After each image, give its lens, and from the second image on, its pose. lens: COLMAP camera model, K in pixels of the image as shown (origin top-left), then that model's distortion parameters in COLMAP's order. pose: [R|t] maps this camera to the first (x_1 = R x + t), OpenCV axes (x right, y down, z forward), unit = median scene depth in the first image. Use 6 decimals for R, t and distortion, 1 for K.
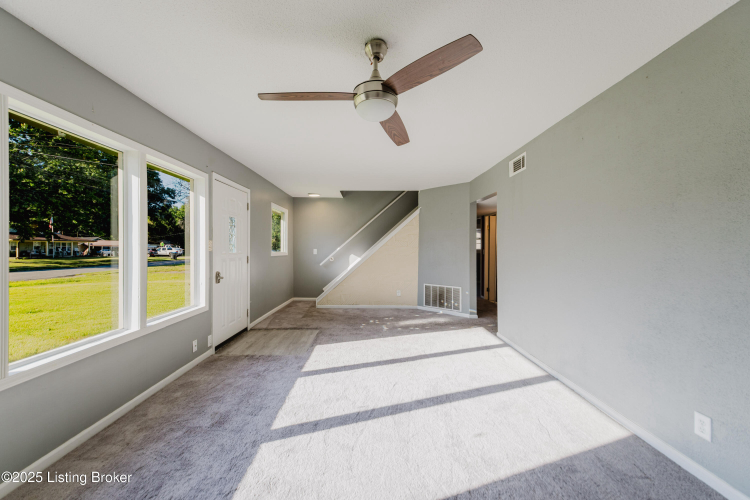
lens RADIAL K [[289.6, 0, 369.9], [0, 289.6, 246.3], [0, 0, 1]] dist [0.007067, -0.001243]
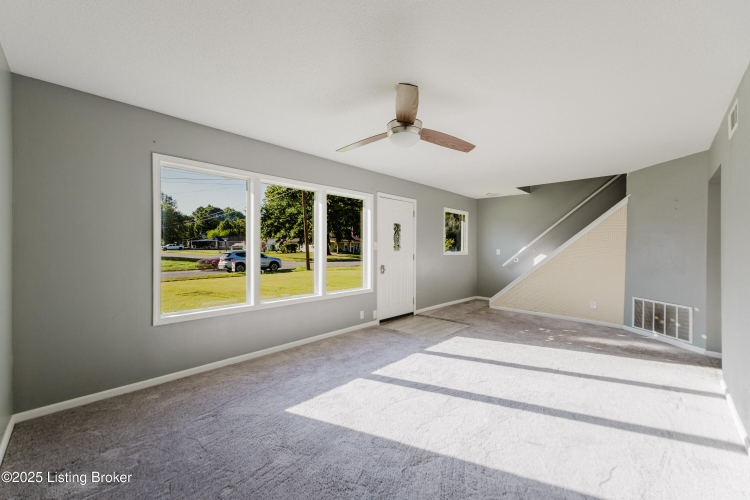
lens RADIAL K [[289.6, 0, 376.1], [0, 289.6, 249.7], [0, 0, 1]] dist [0.007067, -0.001243]
pose [[0.733387, 0.011155, -0.679720, 0.234324], [-0.003067, 0.999909, 0.013100, -0.000820], [0.679805, -0.007523, 0.733355, -0.004404]]
